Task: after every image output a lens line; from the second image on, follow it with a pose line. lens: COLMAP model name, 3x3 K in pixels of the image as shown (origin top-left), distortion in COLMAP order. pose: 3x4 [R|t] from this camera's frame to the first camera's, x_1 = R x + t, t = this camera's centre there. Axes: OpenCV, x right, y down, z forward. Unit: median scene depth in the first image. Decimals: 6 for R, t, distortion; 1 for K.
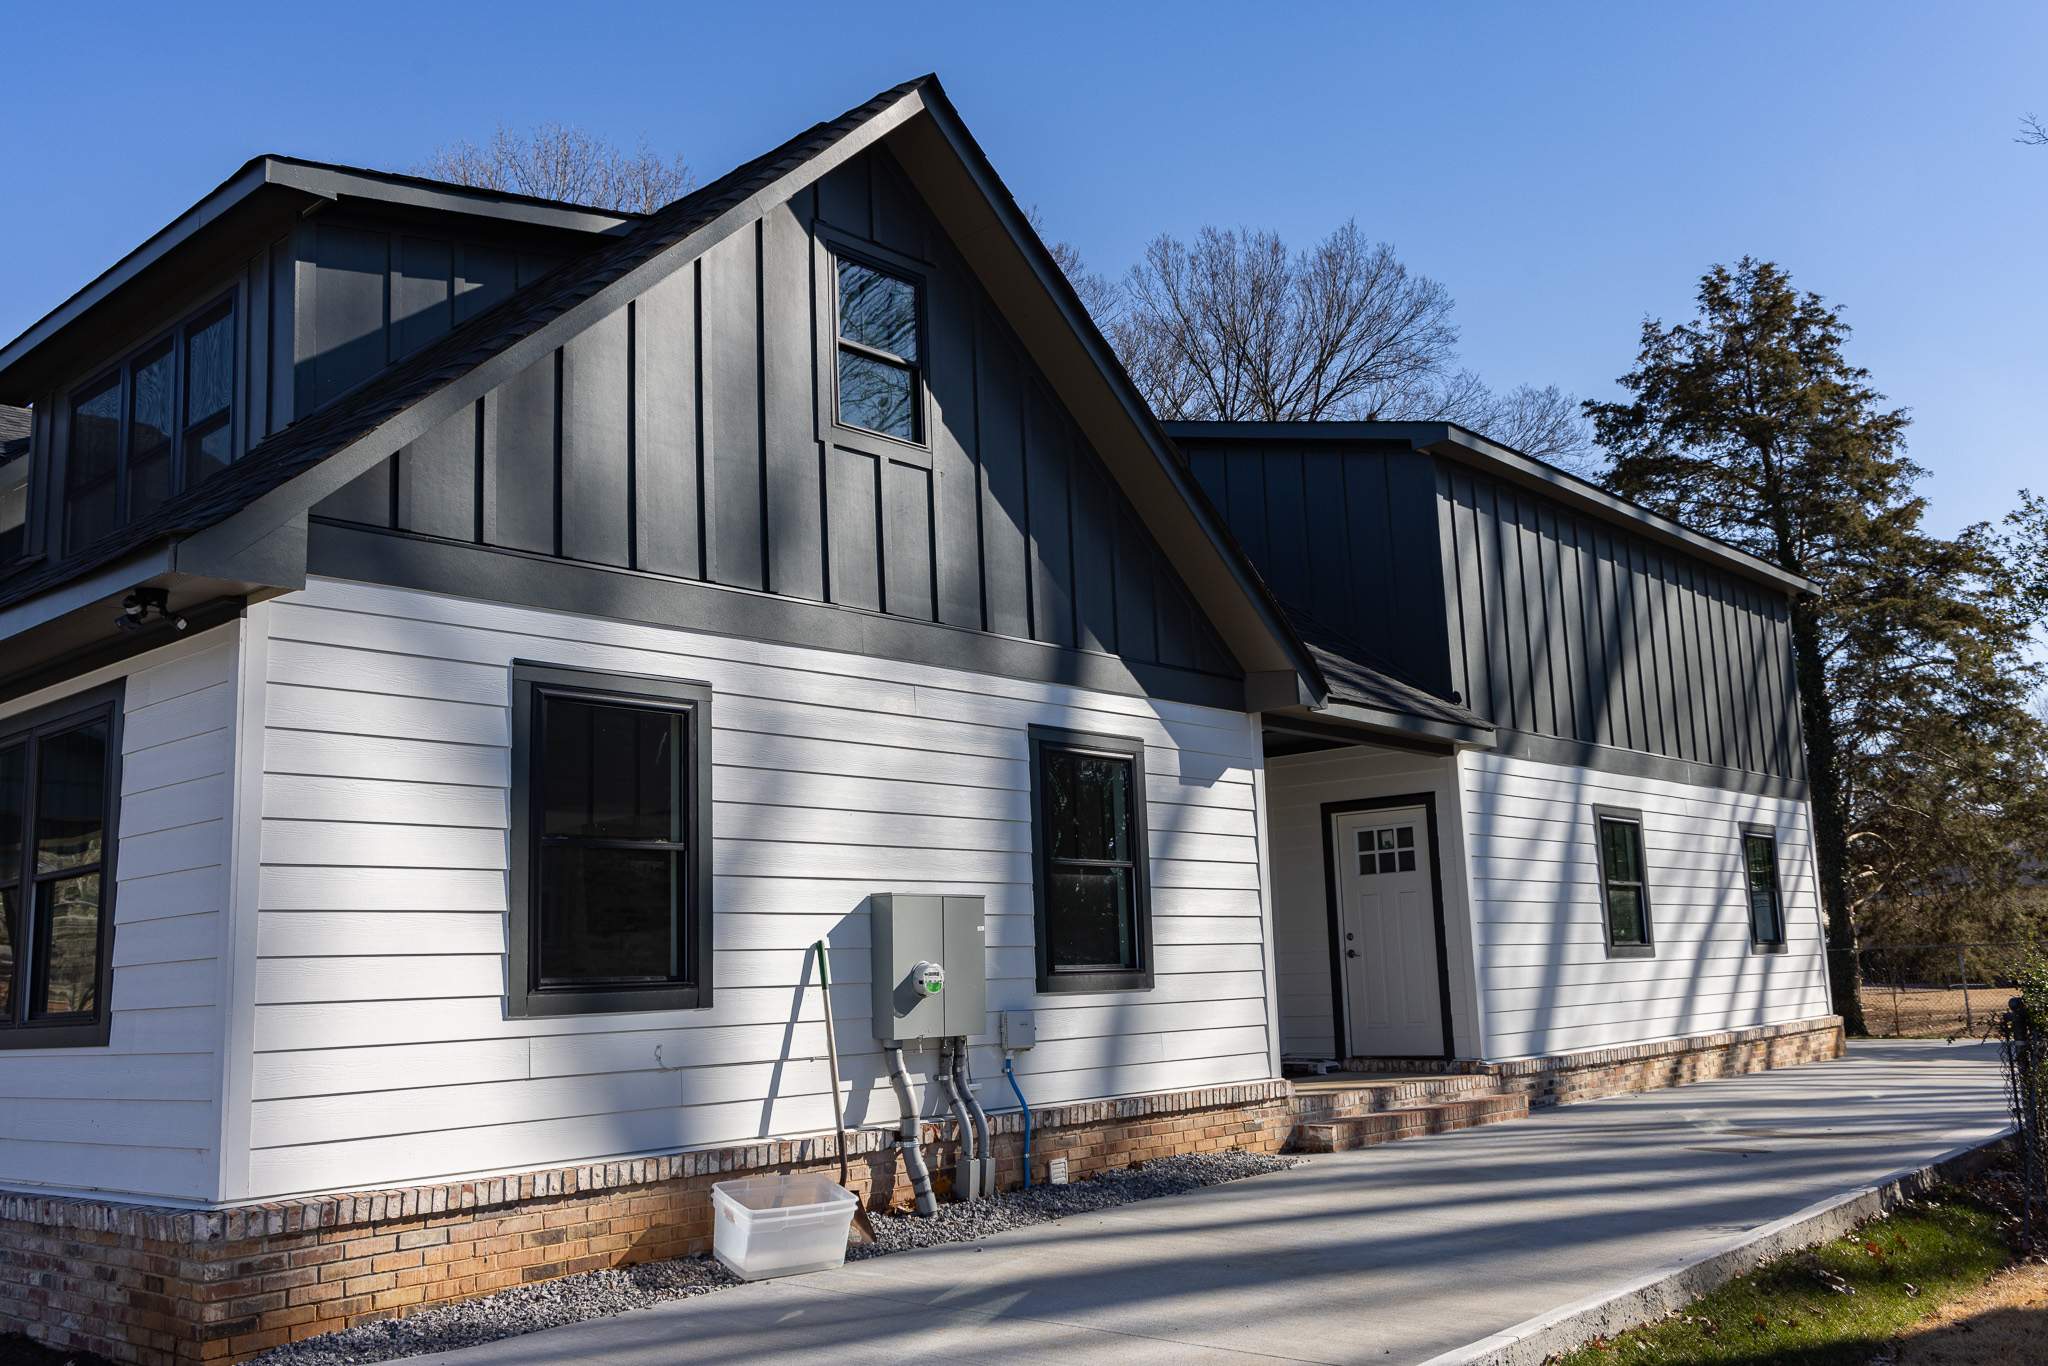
lens RADIAL K [[1772.5, 0, 1024.0], [0, 1772.5, 683.0], [0, 0, 1]] dist [0.014699, 0.000907]
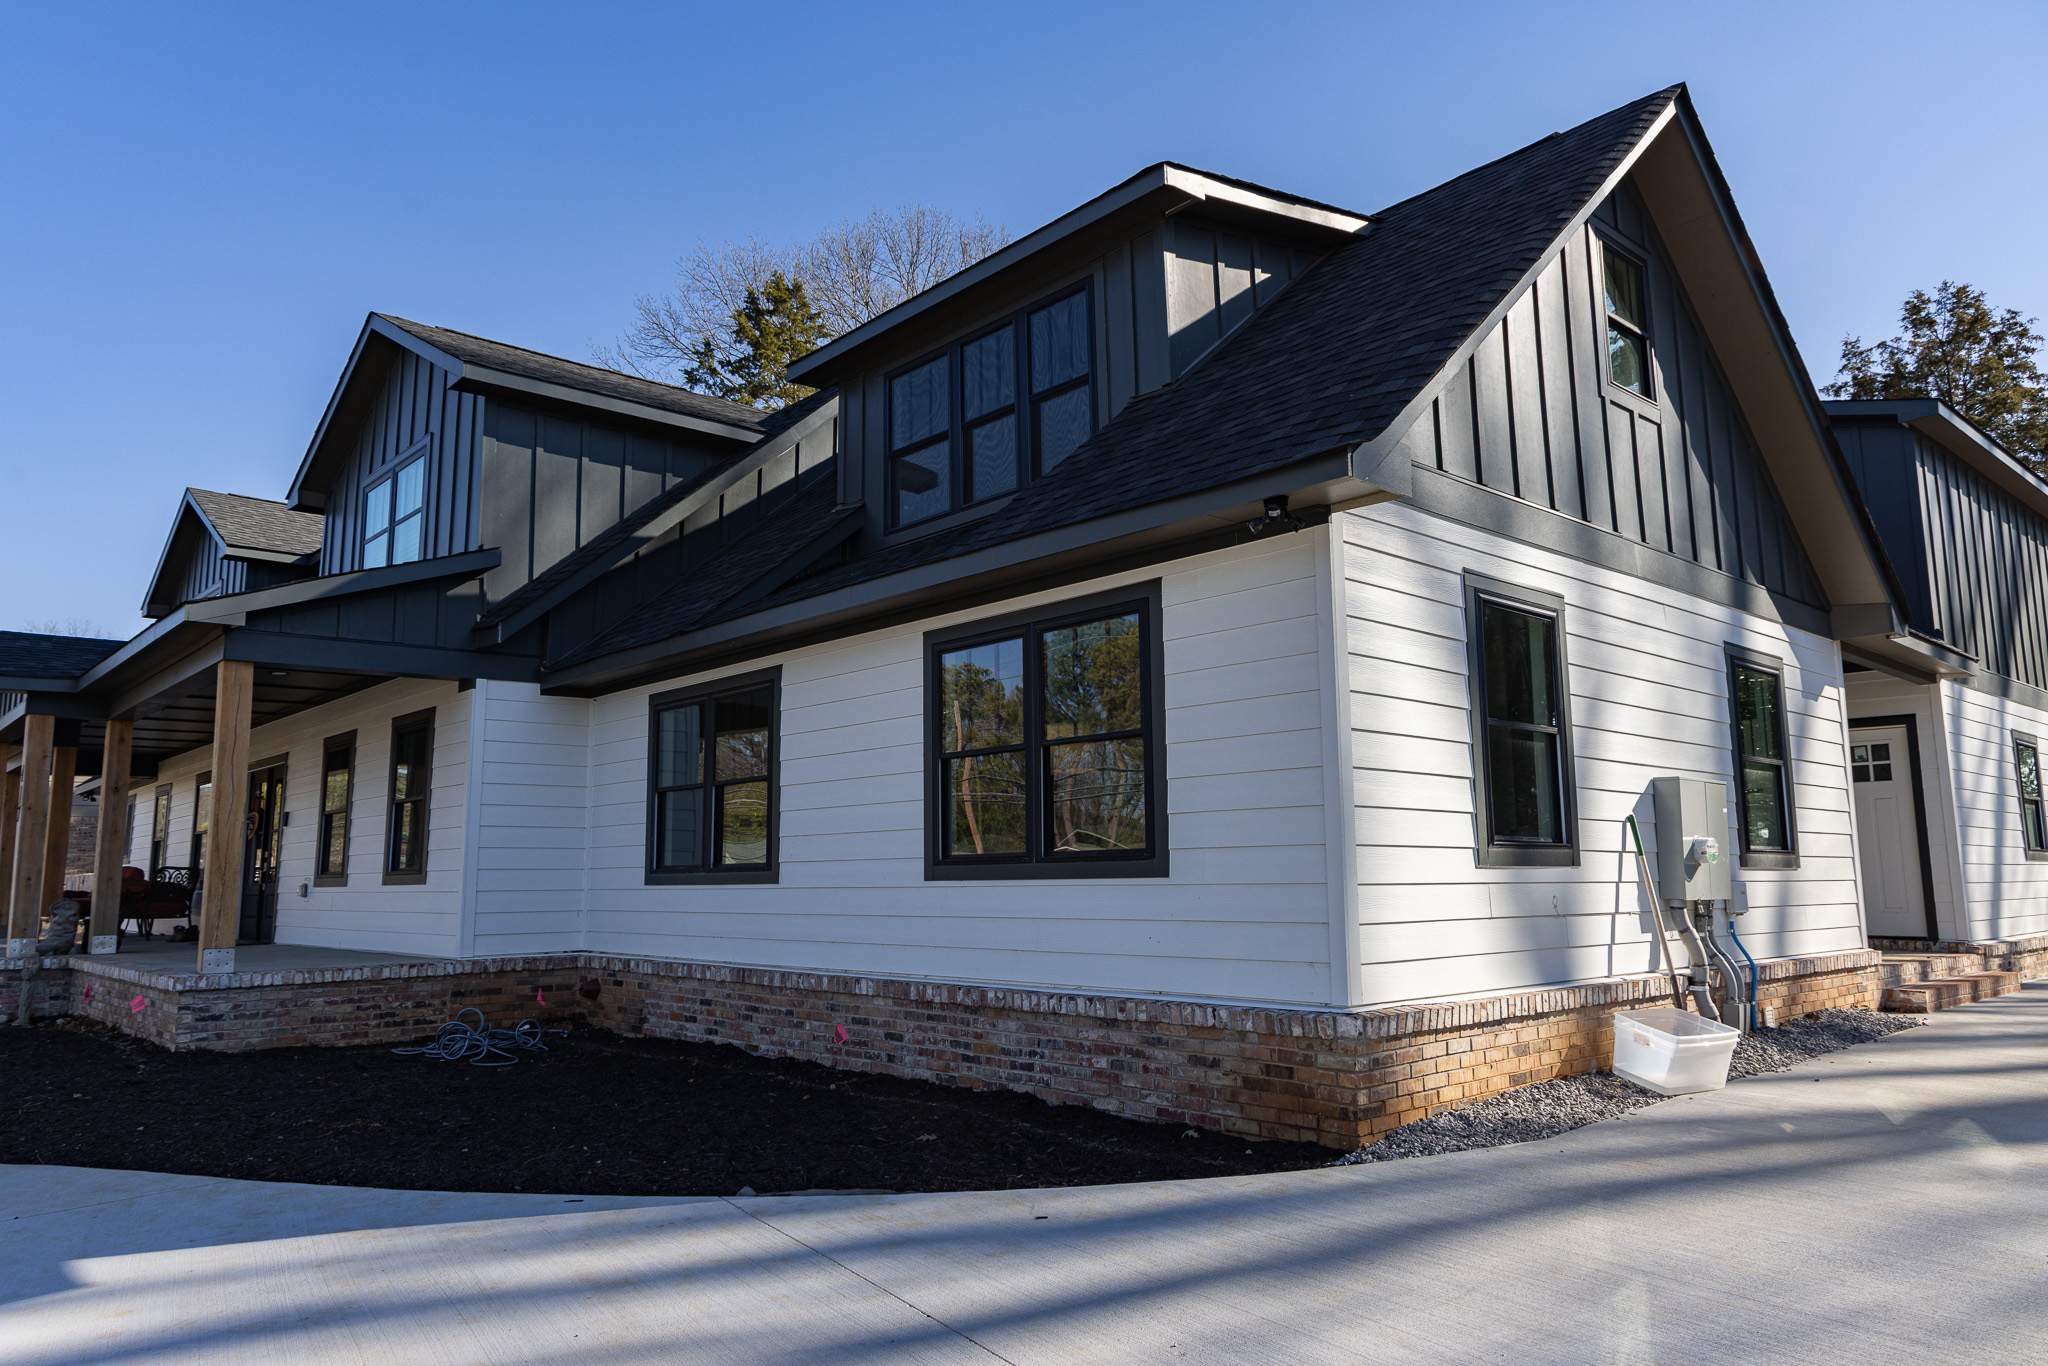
lens RADIAL K [[1362.1, 0, 1024.0], [0, 1362.1, 683.0], [0, 0, 1]] dist [0.031055, -0.003779]
pose [[0.994518, 0.015598, -0.103396, -0.418976], [-0.012712, 0.999513, 0.028512, 0.035468], [0.103790, -0.027041, 0.994232, 0.046090]]
